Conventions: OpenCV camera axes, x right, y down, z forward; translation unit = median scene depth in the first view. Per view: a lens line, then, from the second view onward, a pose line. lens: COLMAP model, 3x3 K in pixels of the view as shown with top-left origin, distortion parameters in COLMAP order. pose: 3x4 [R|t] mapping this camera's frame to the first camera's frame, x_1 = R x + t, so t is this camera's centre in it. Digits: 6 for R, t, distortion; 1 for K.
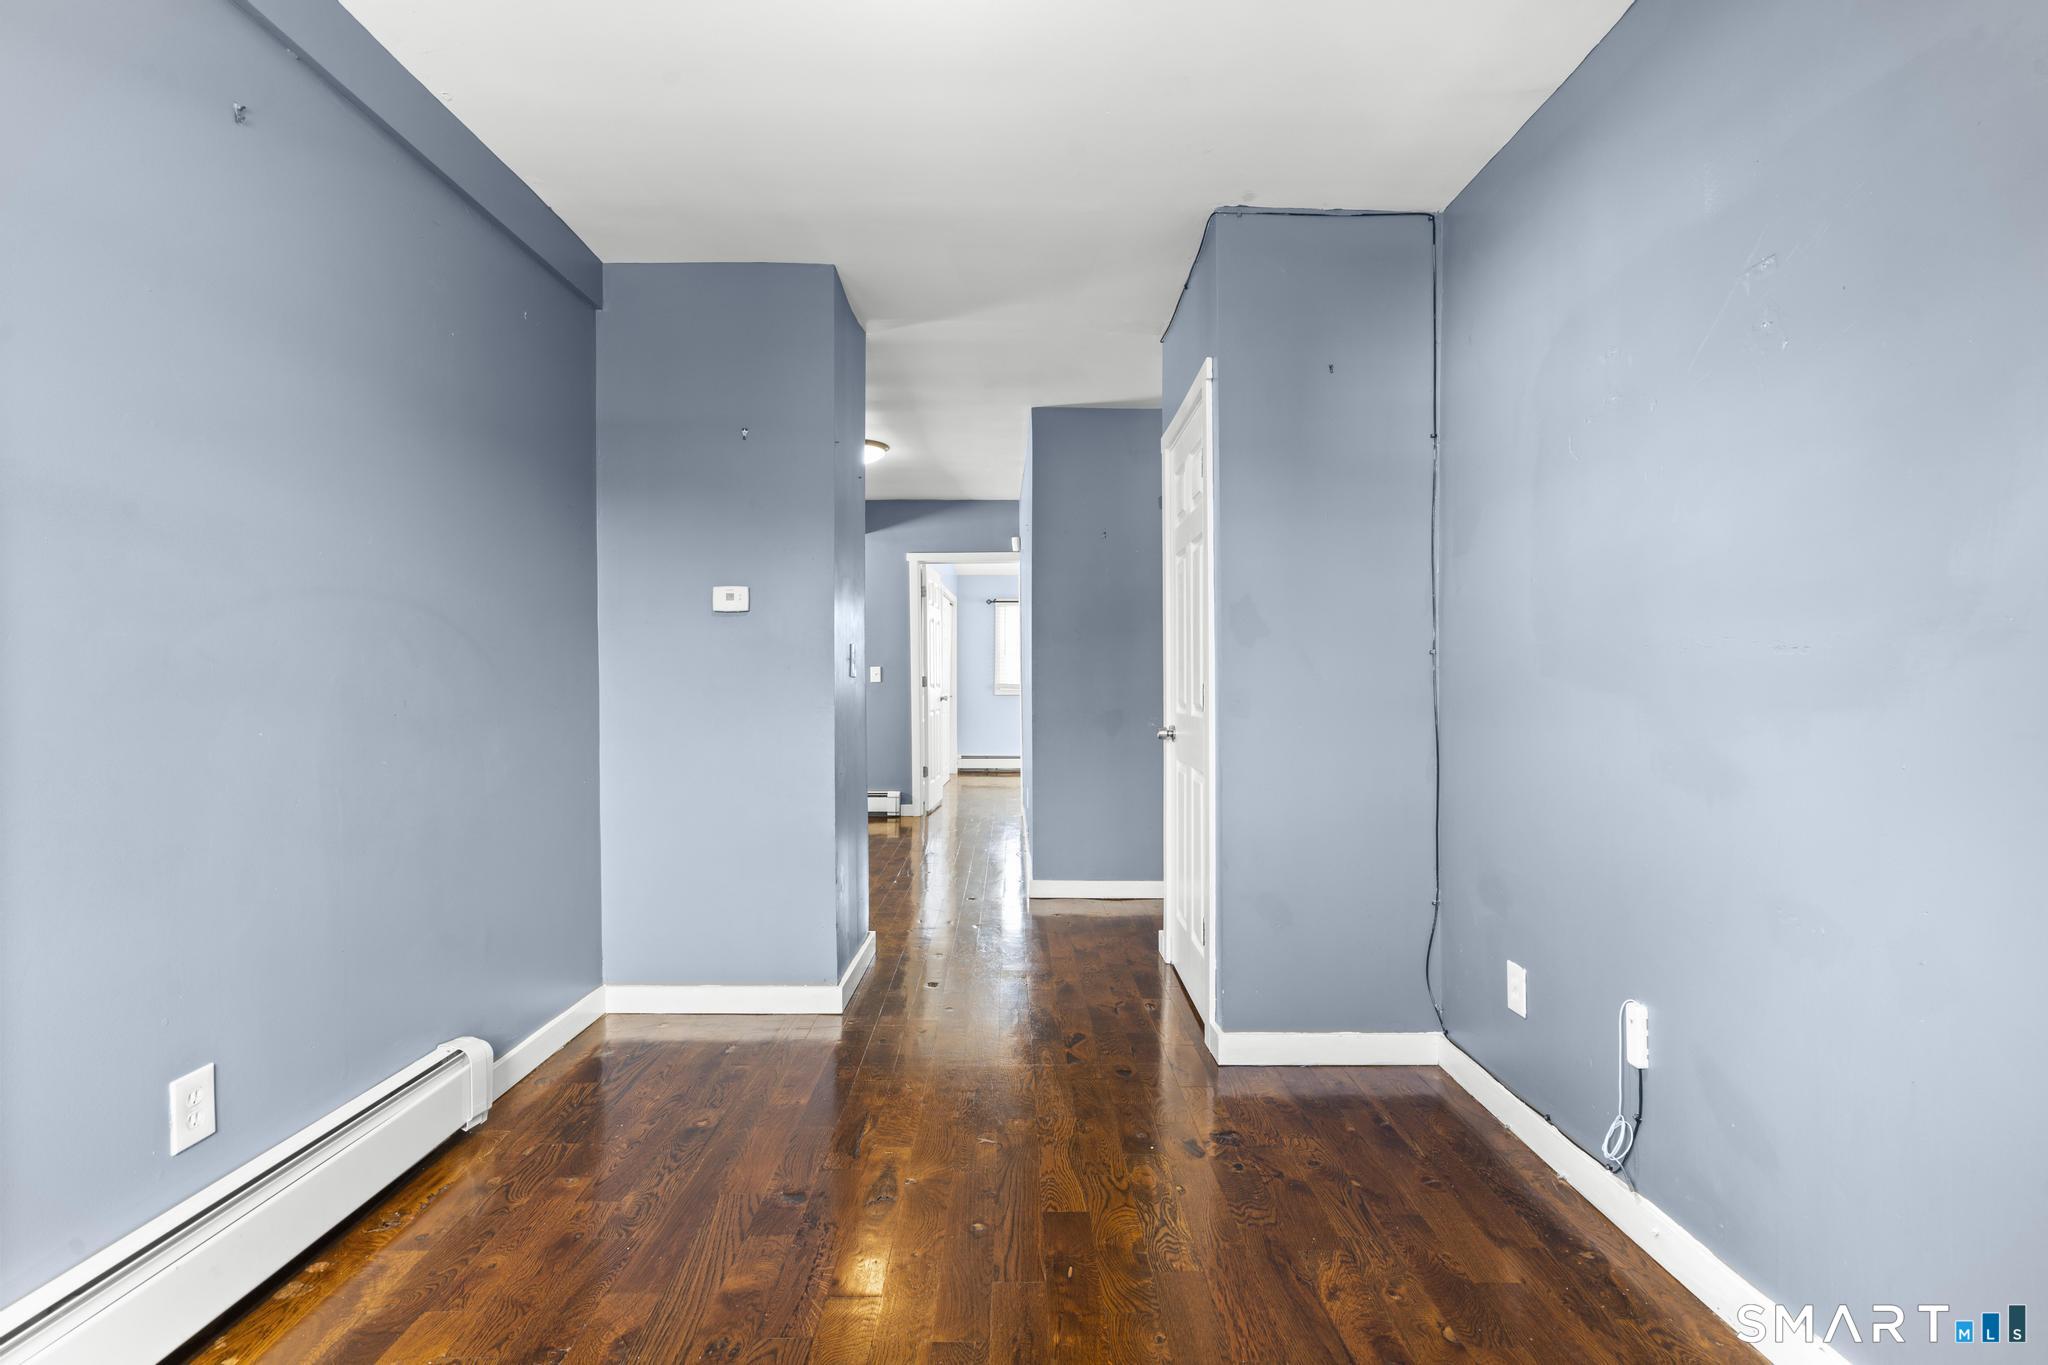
lens RADIAL K [[928.6, 0, 1025.5], [0, 928.6, 685.9], [0, 0, 1]] dist [-0.005648, 0.000826]
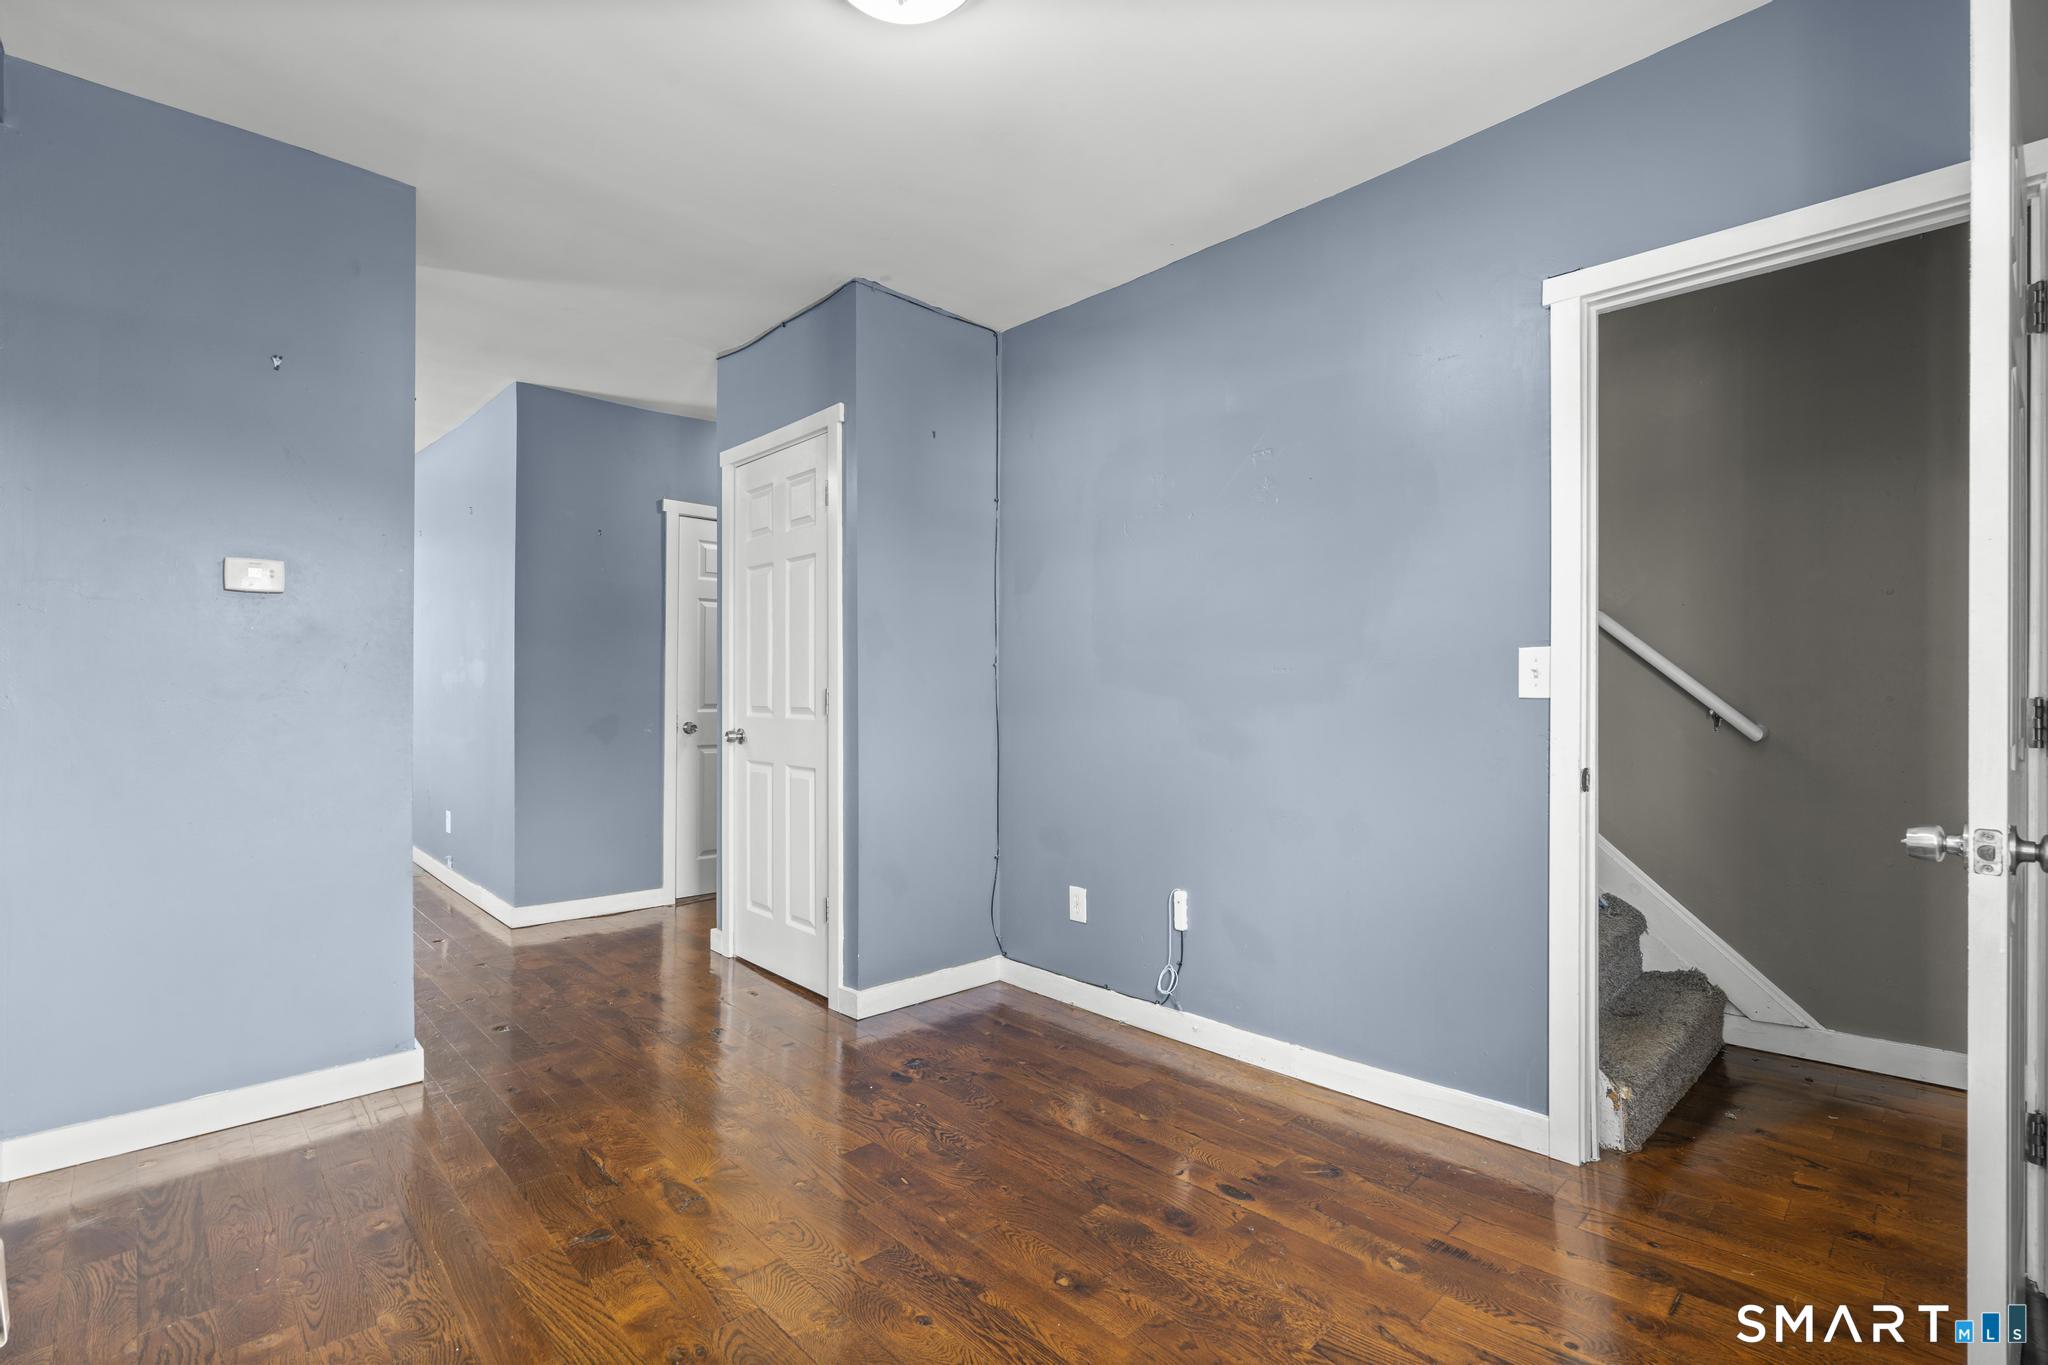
lens RADIAL K [[928.6, 0, 1036.6], [0, 928.6, 685.5], [0, 0, 1]] dist [-0.005648, 0.000826]
pose [[0.723885, 0.005977, 0.689895, -0.452123], [0.000519, 0.999957, -0.009208, 0.004878], [-0.689921, 0.007024, 0.723851, 0.011192]]
